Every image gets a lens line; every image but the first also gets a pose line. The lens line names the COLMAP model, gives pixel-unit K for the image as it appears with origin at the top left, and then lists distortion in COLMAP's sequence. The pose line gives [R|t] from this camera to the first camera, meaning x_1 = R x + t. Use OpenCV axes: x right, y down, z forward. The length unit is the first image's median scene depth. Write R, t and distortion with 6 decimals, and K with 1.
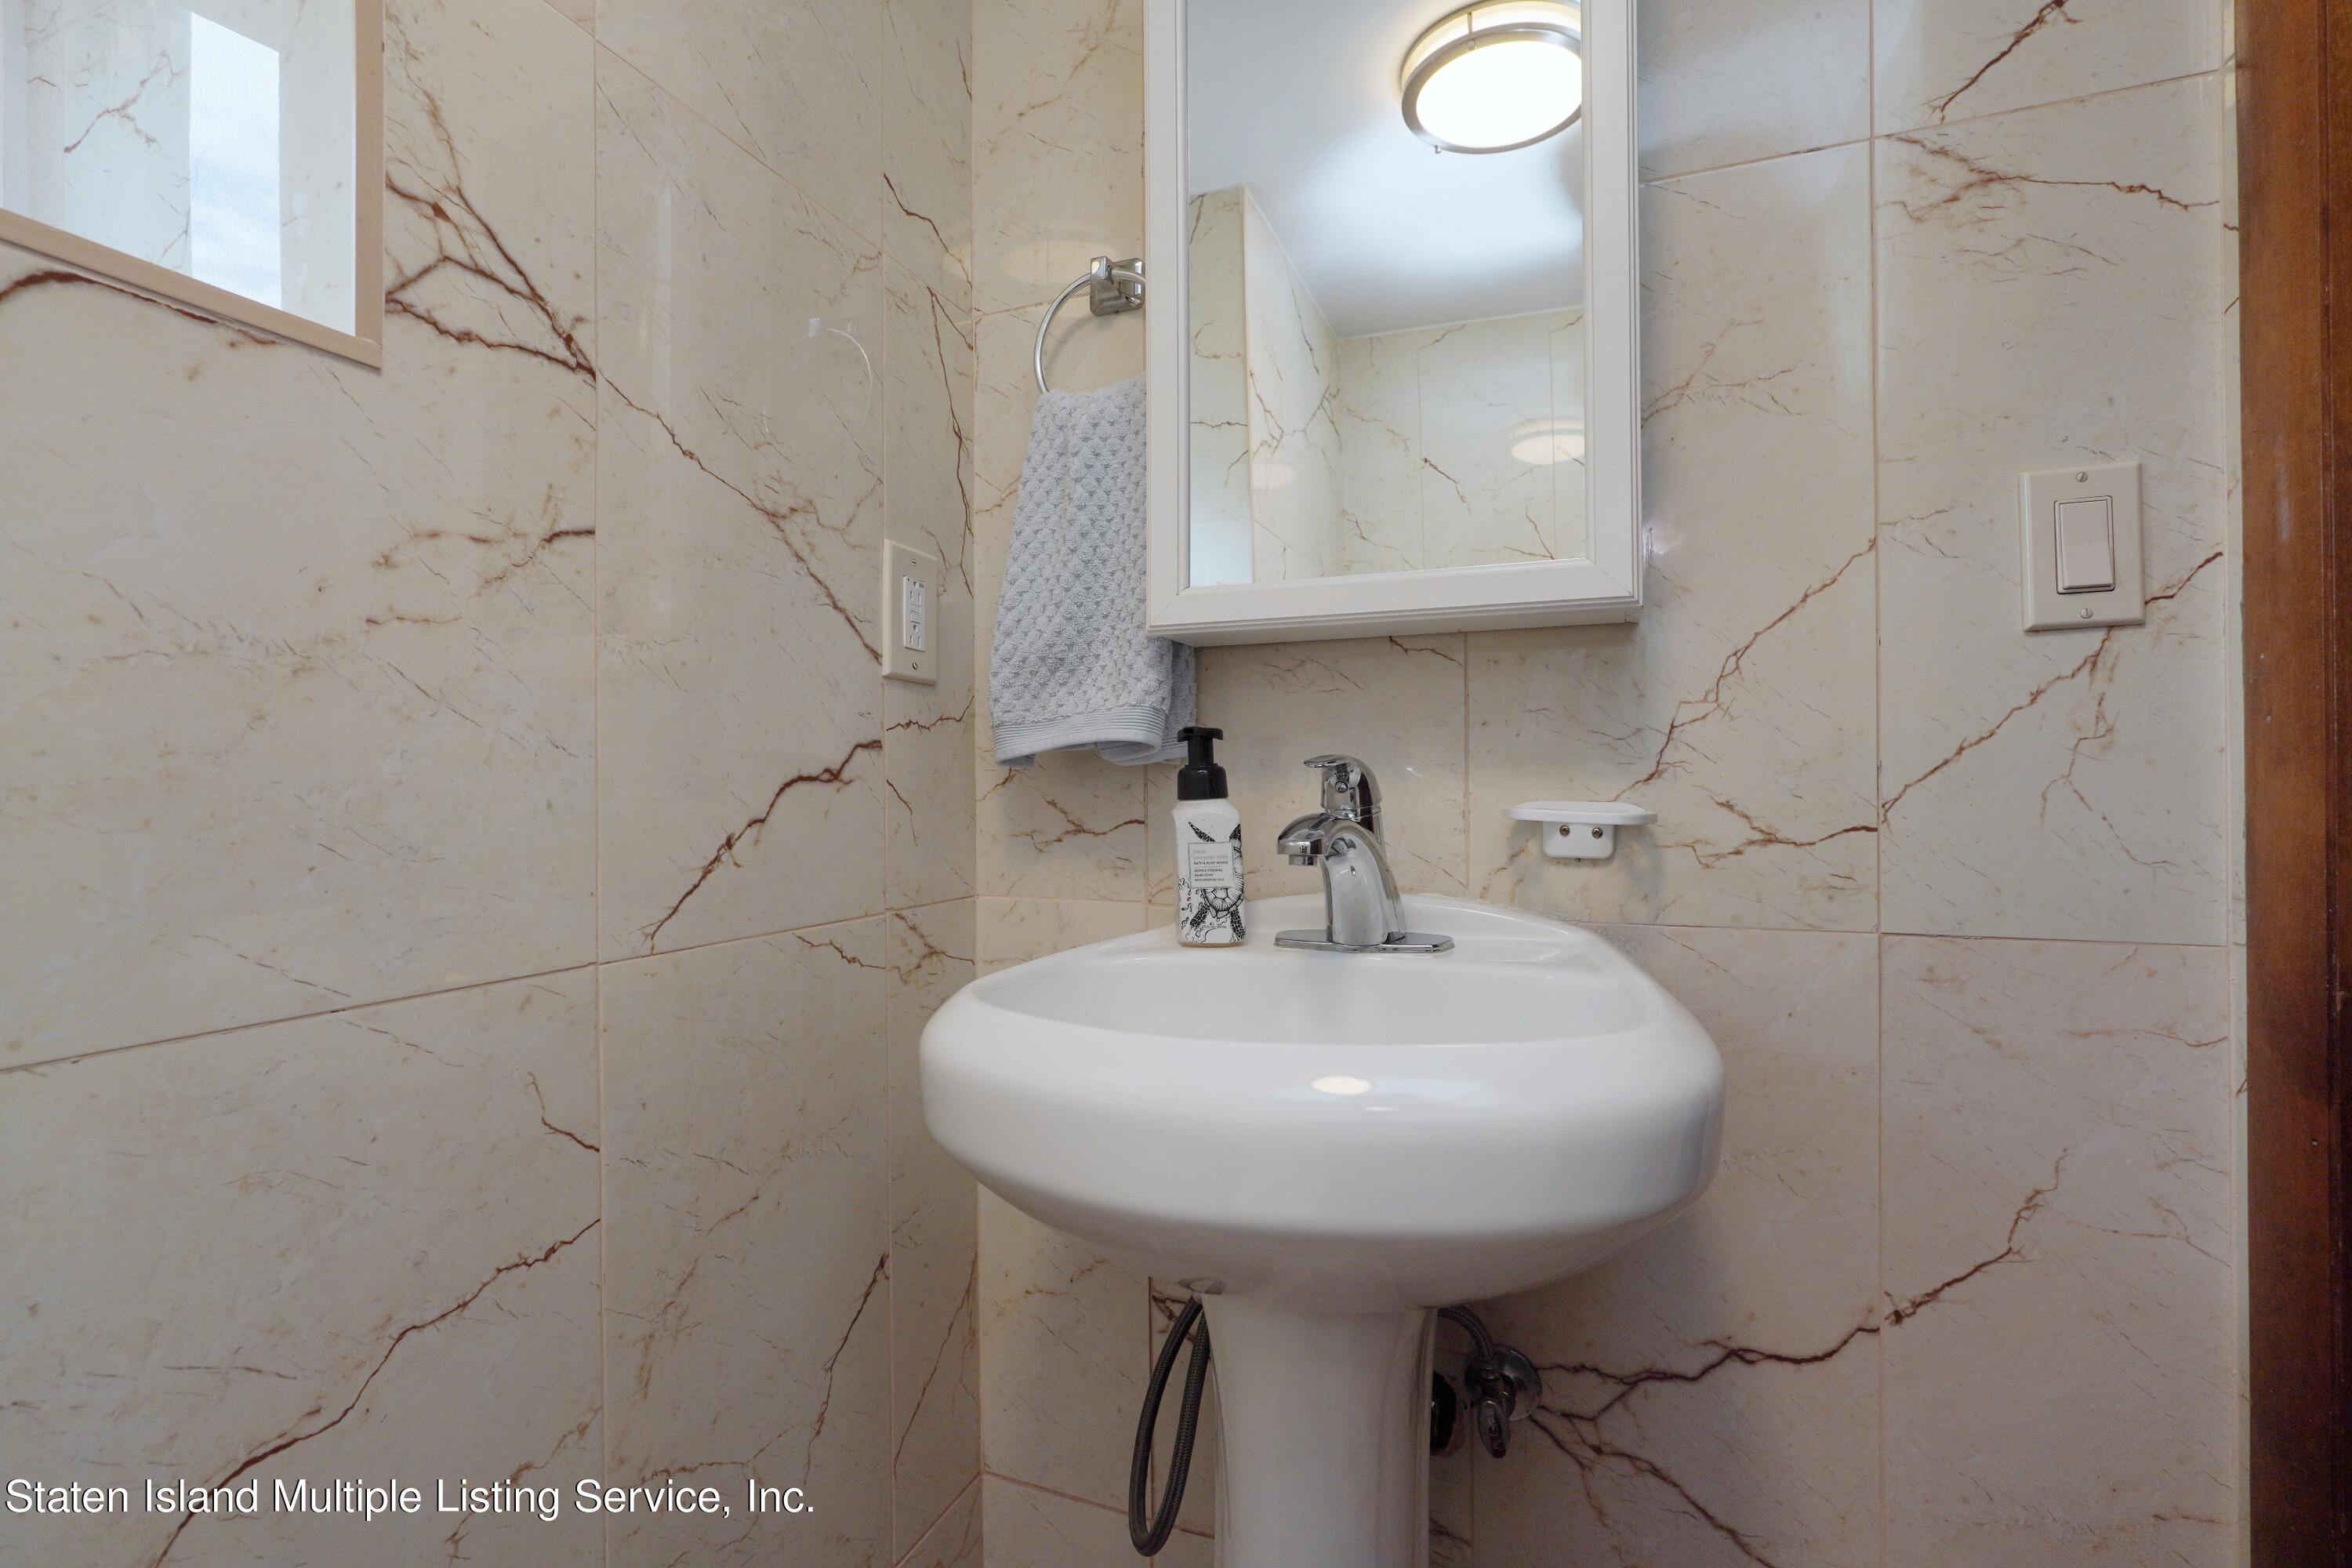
lens RADIAL K [[1070.1, 0, 1173.0], [0, 1070.1, 785.3], [0, 0, 1]] dist [-0.024446, 0.008796]
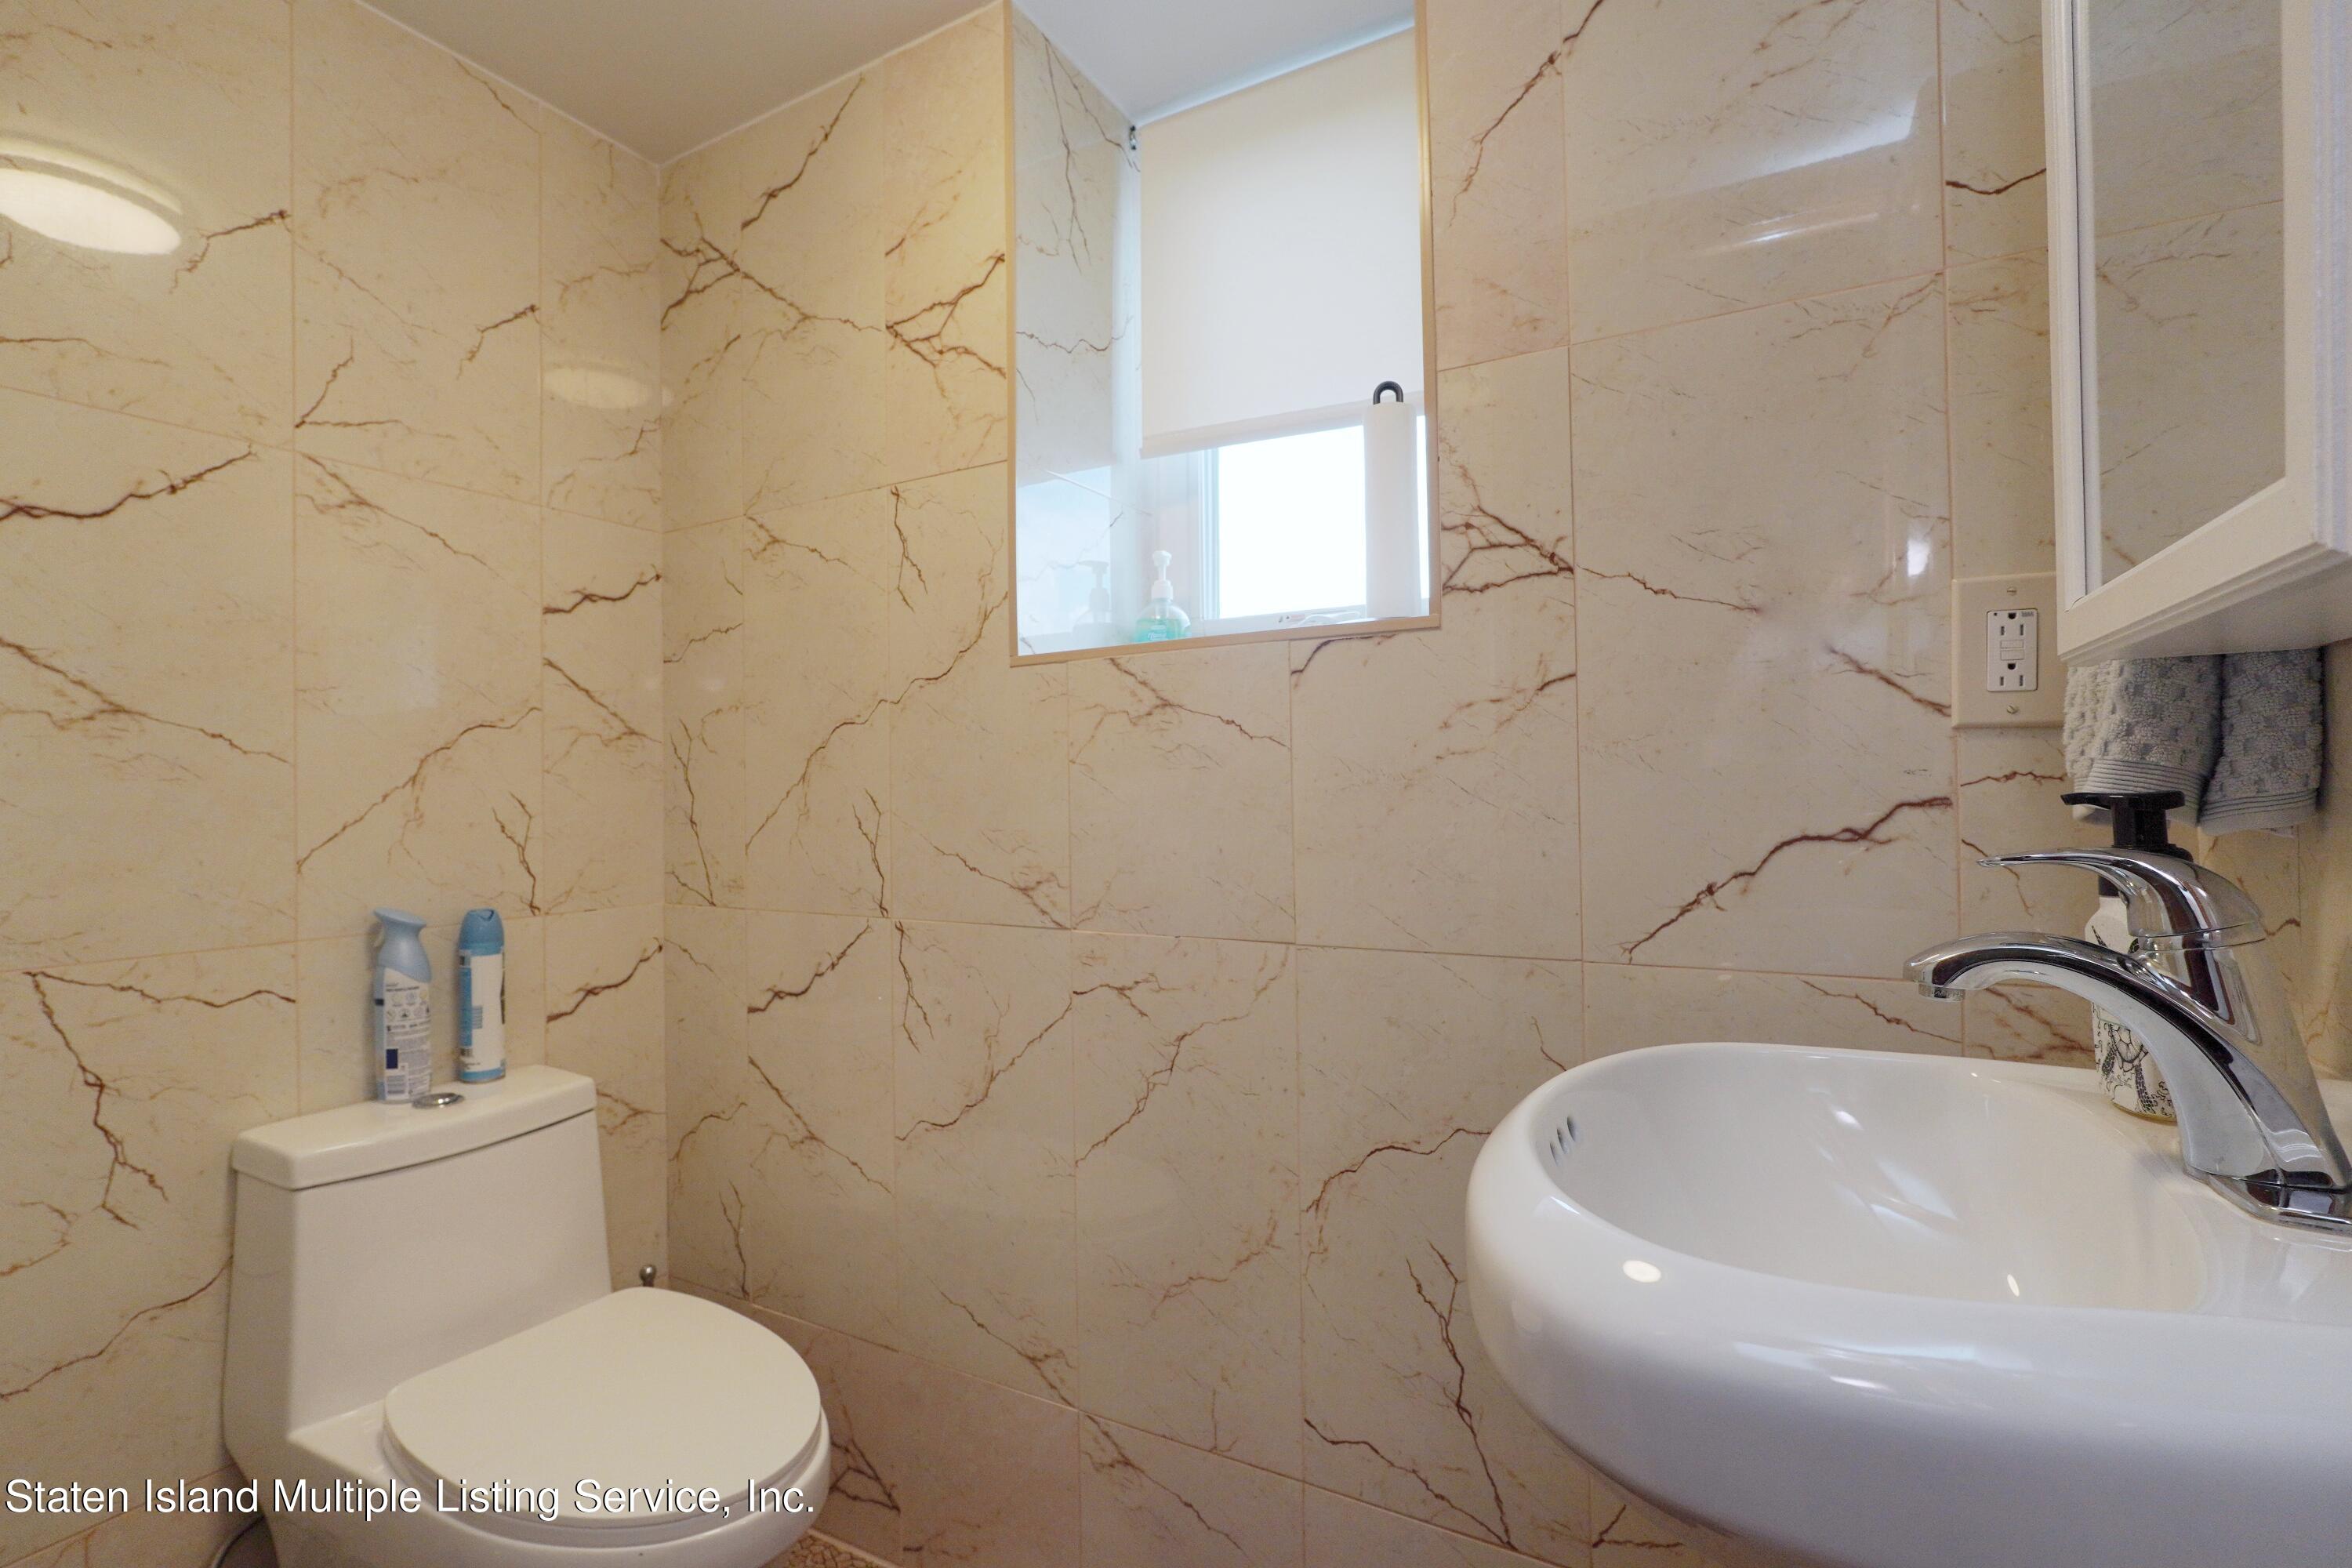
lens RADIAL K [[1070.1, 0, 1172.0], [0, 1070.1, 783.3], [0, 0, 1]] dist [-0.024446, 0.008796]
pose [[-0.131446, 0.000658, -0.991323, 1.061434], [0.019312, 0.999812, -0.001897, -0.094714], [0.991135, -0.019394, -0.131434, 0.645388]]
